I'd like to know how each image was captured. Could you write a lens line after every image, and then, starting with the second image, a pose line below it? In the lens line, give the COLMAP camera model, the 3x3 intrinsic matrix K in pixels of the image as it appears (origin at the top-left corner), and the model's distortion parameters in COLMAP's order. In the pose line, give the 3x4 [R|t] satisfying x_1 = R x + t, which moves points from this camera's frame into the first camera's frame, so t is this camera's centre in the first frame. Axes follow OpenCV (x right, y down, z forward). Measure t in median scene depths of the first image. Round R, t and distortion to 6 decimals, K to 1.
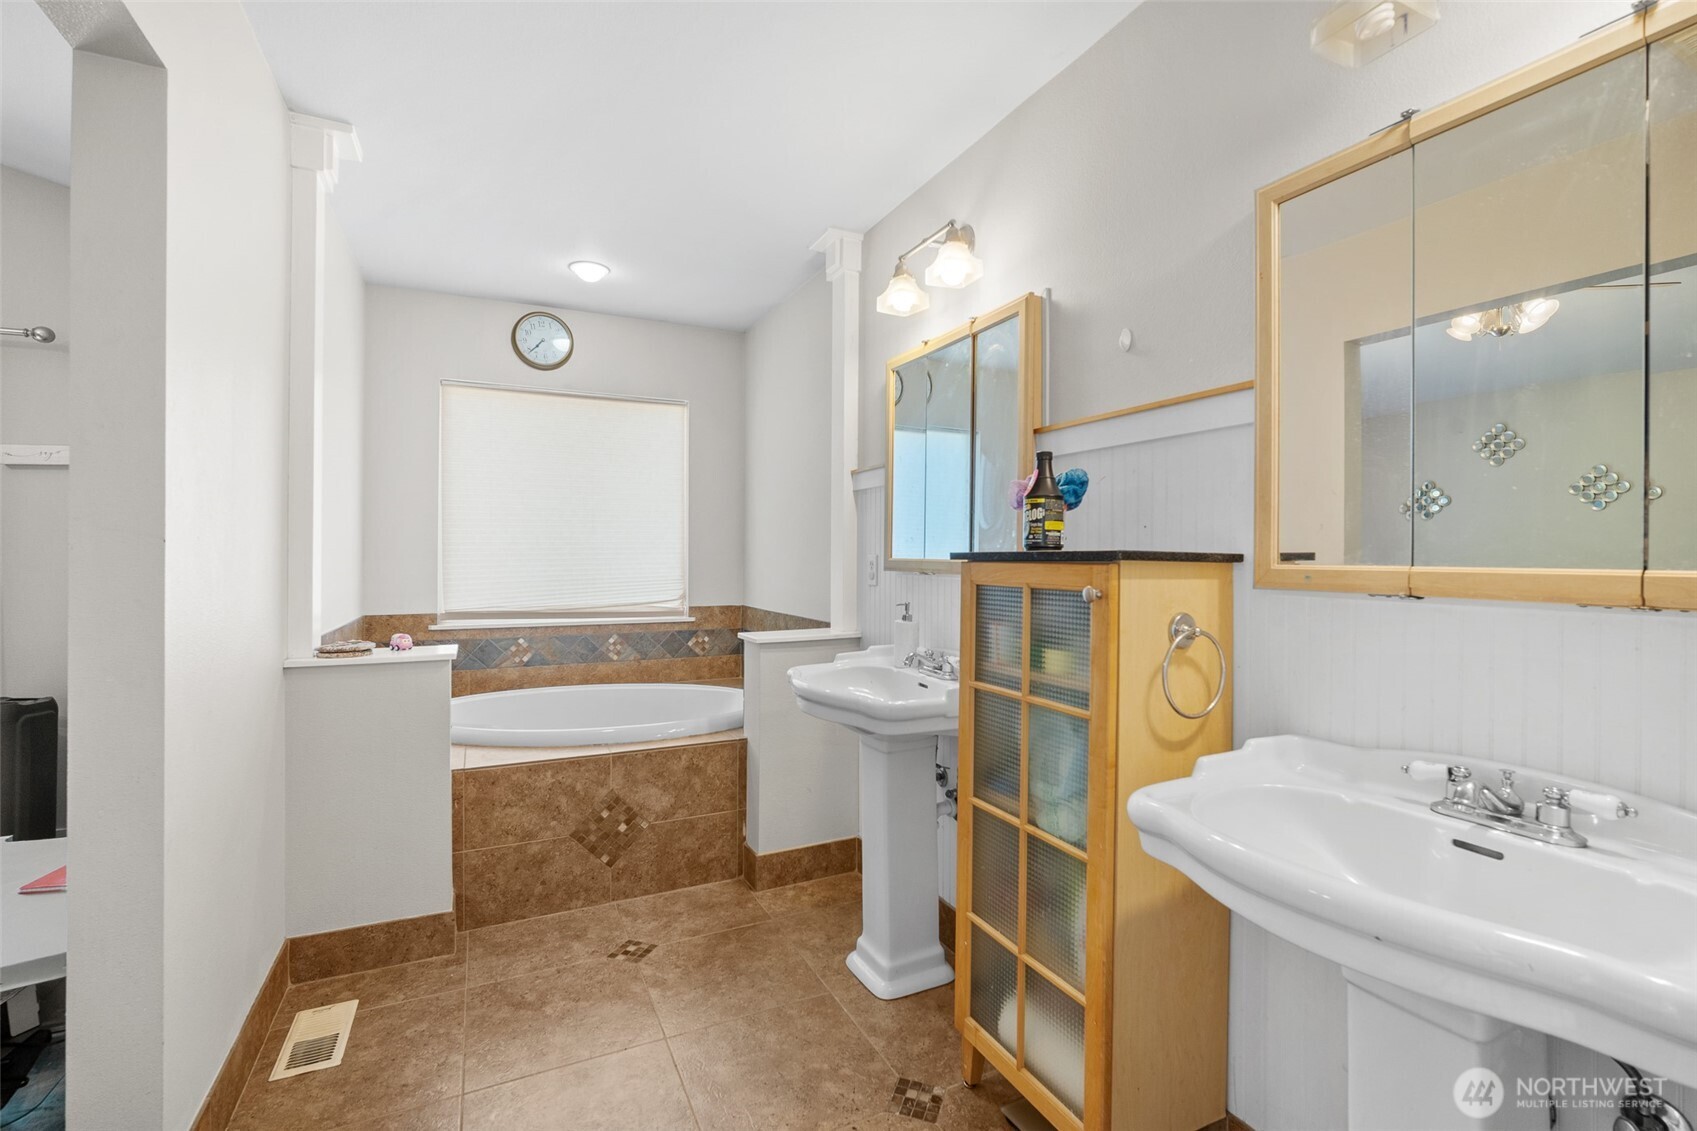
lens RADIAL K [[754.3, 0, 854.2], [0, 754.3, 554.5], [0, 0, 1]] dist [-0.008500, 0.000425]
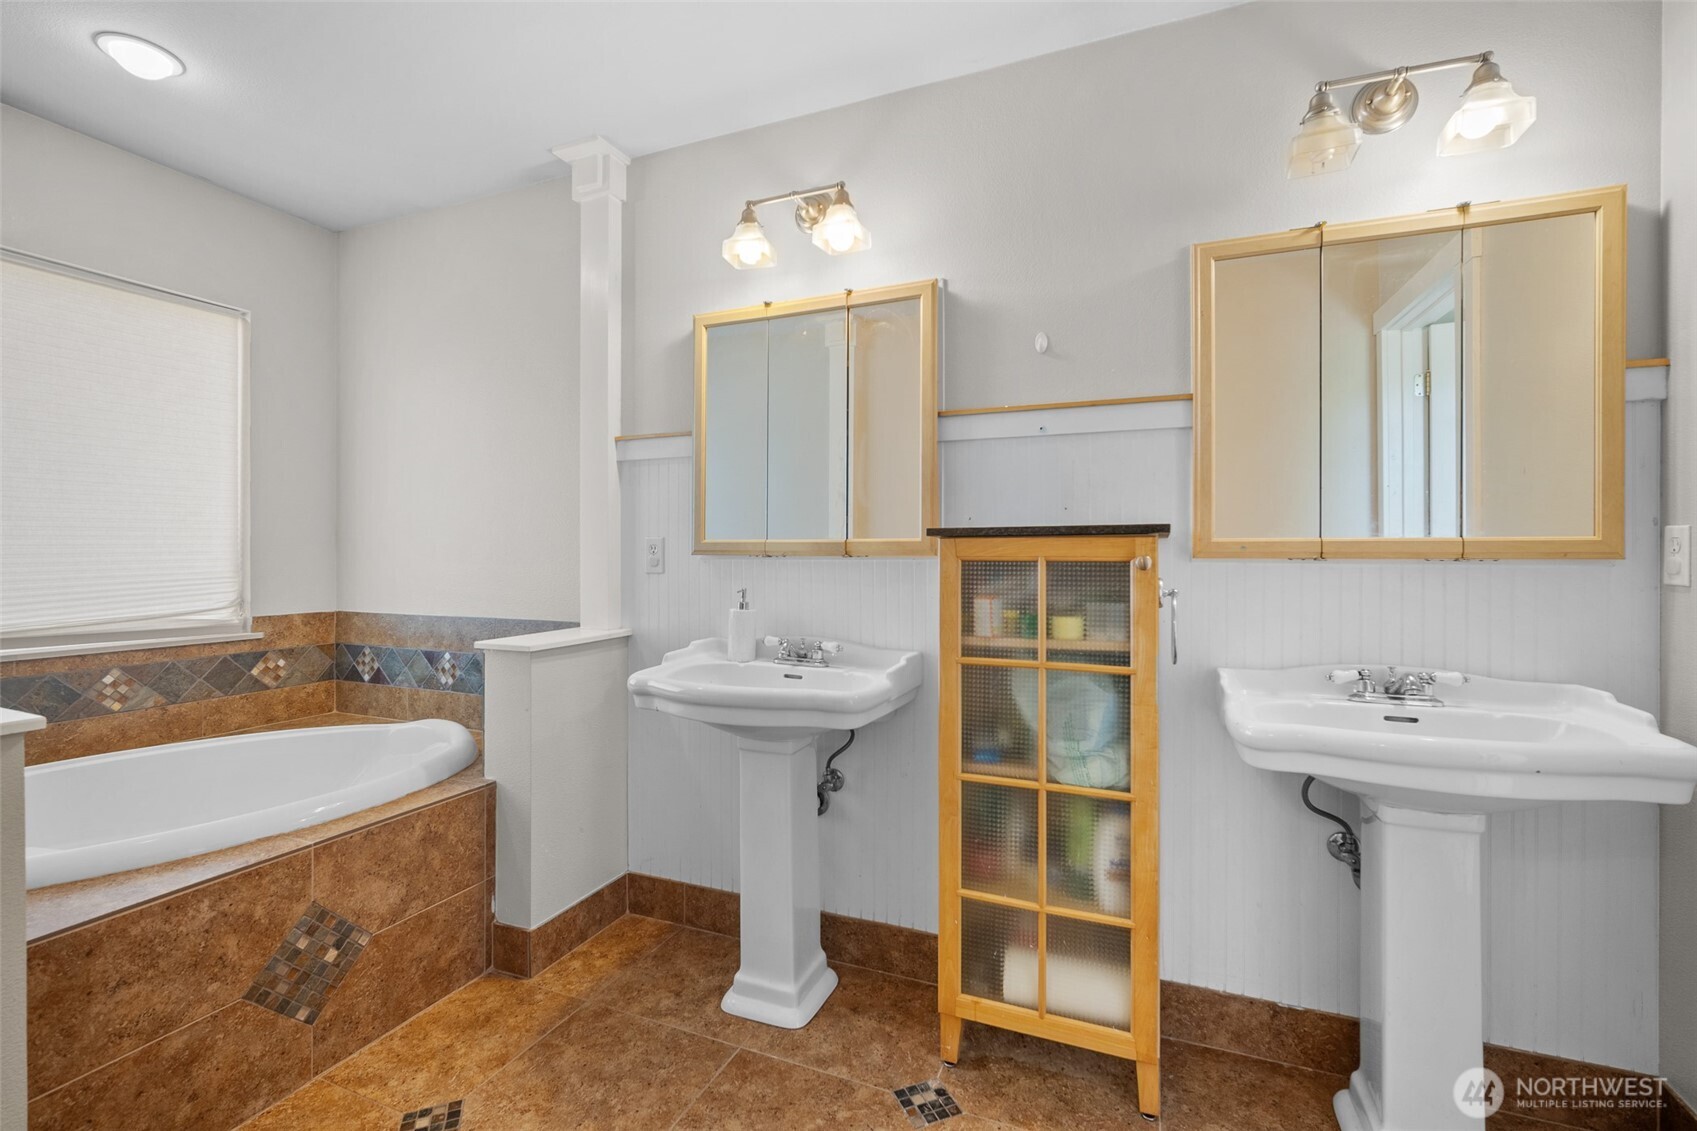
lens RADIAL K [[746.6, 0, 850.1], [0, 746.6, 552.4], [0, 0, 1]] dist [-0.014644, 0.005895]
pose [[0.751824, -0.003009, 0.659357, -0.393400], [0.002181, 0.999995, 0.002076, 0.017417], [-0.659360, -0.000122, 0.751827, 0.231631]]
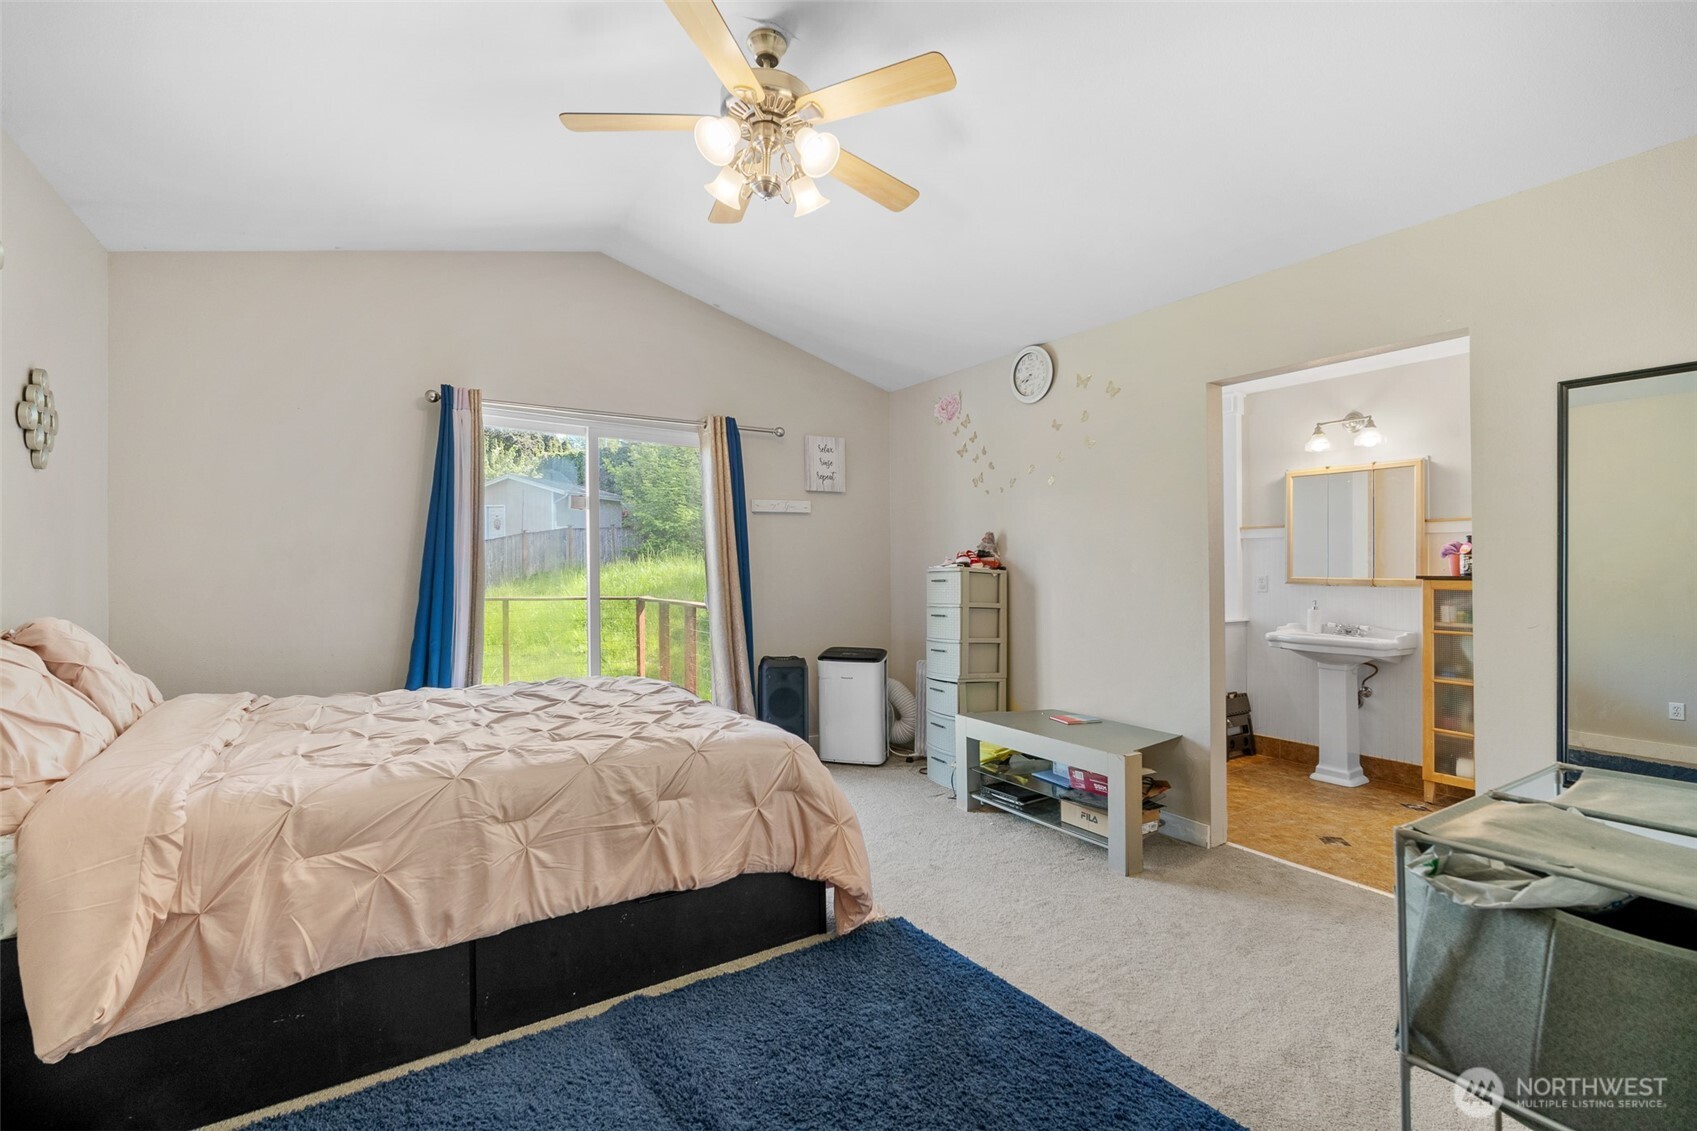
lens RADIAL K [[746.6, 0, 850.1], [0, 746.6, 552.4], [0, 0, 1]] dist [-0.014644, 0.005895]
pose [[0.992708, 0.010745, 0.120062, -1.258775], [-0.008134, 0.999720, -0.022215, -0.006751], [-0.120267, 0.021077, 0.992518, -0.704241]]
